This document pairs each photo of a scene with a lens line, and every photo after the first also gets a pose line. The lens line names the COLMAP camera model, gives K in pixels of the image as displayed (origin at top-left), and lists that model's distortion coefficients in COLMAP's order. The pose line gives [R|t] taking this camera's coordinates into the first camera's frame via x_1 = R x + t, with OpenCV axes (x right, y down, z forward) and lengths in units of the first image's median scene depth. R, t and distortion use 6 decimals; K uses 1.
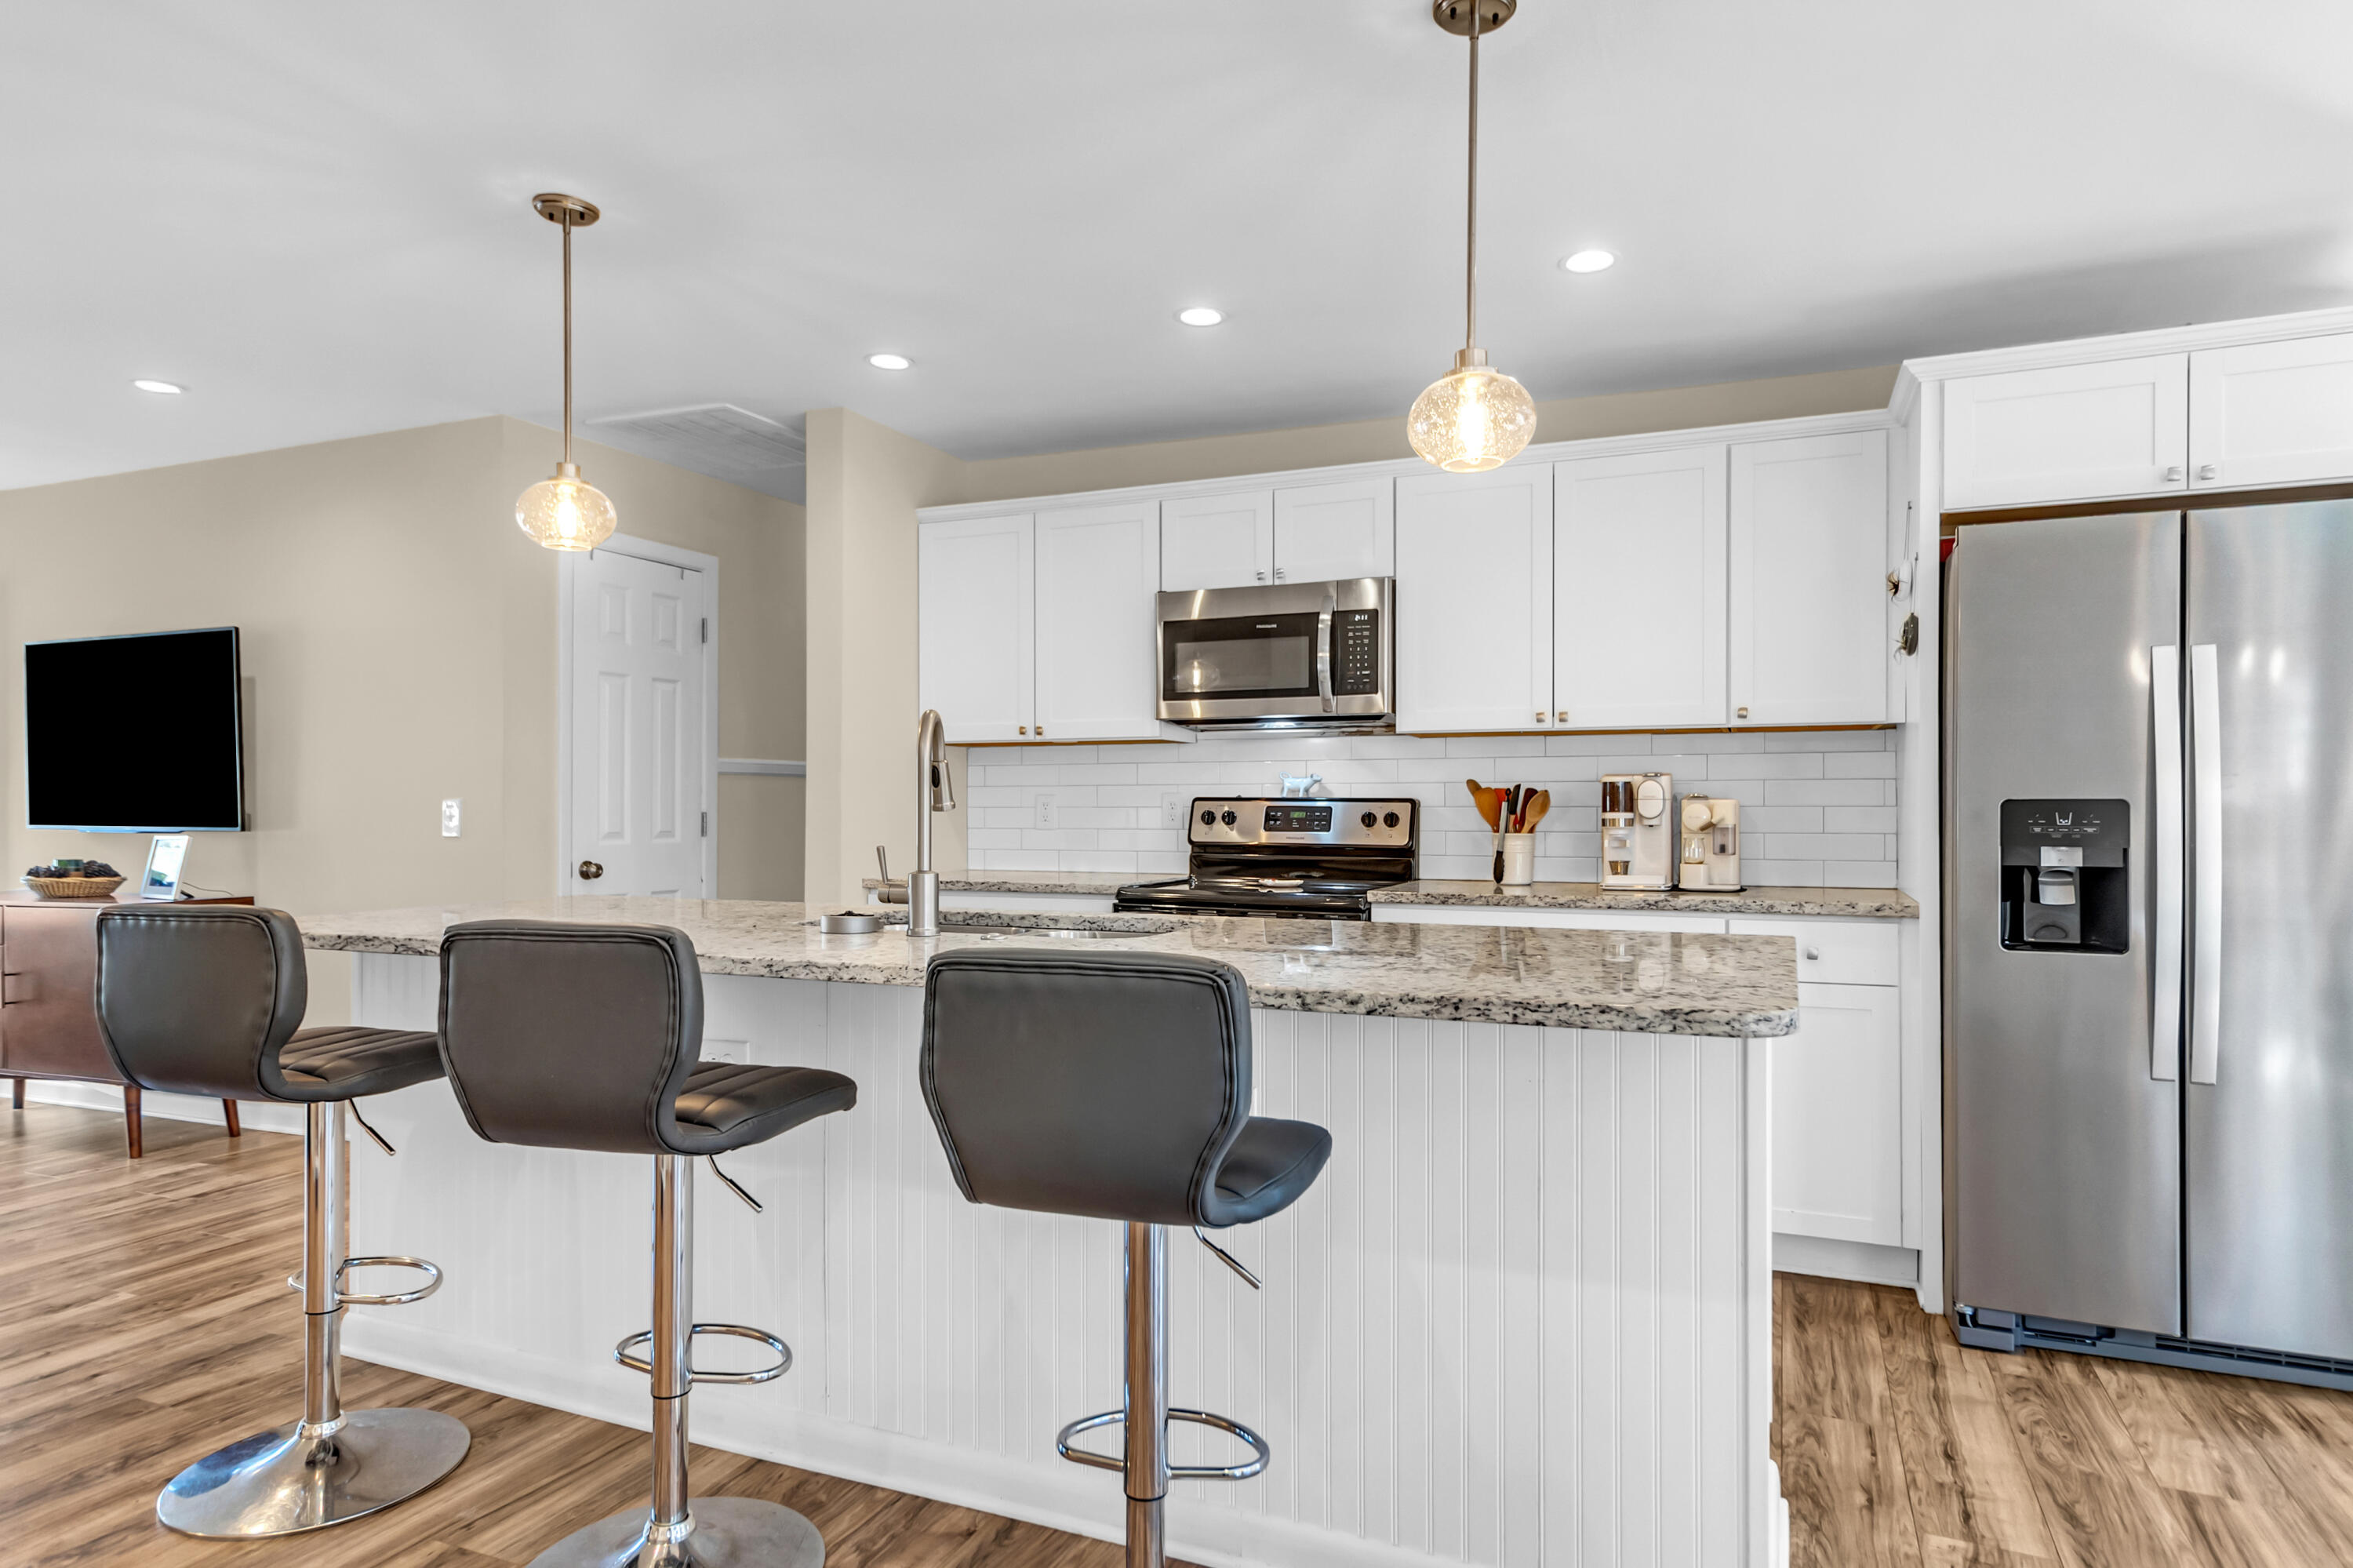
lens RADIAL K [[1361.5, 0, 1177.7], [0, 1361.5, 807.7], [0, 0, 1]] dist [0.011712, 0.001660]
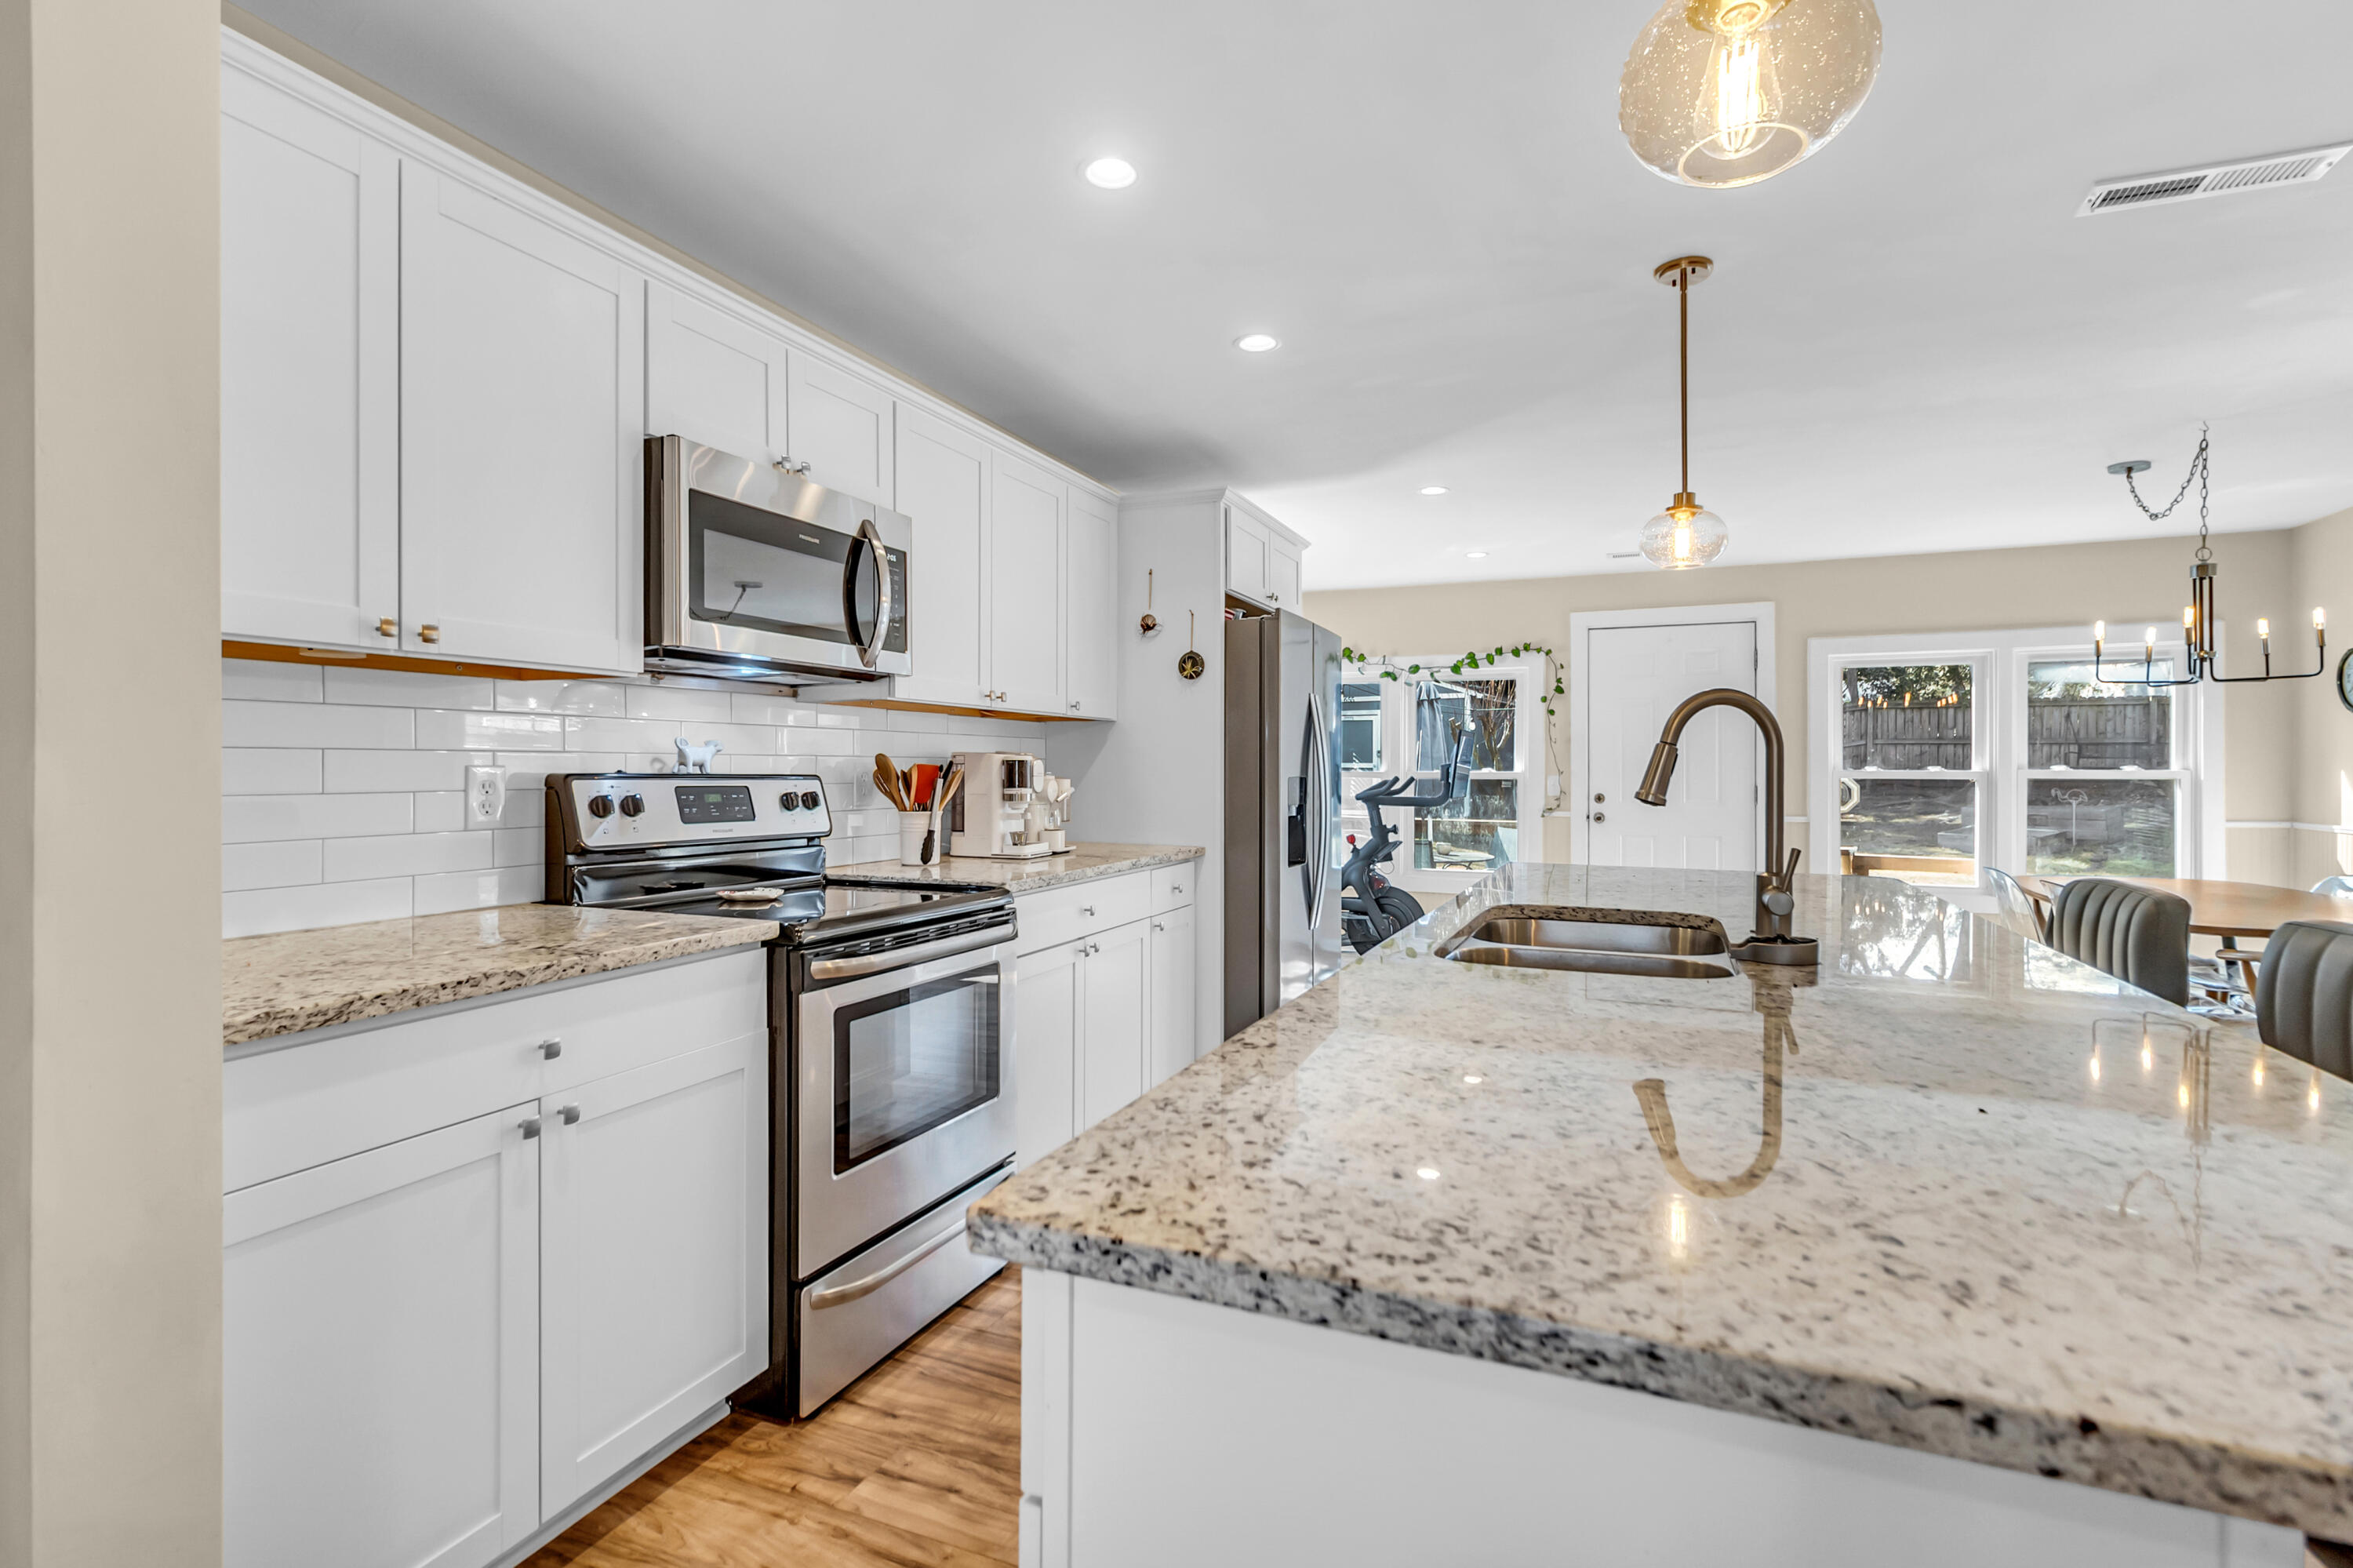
lens RADIAL K [[1118.5, 0, 1178.9], [0, 1118.5, 767.0], [0, 0, 1]] dist [-0.000375, 0.000390]
pose [[-0.013198, 0.000709, 0.999913, -0.543701], [-0.003080, 0.999995, -0.000749, -0.012415], [-0.999908, -0.003090, -0.013195, 0.831897]]
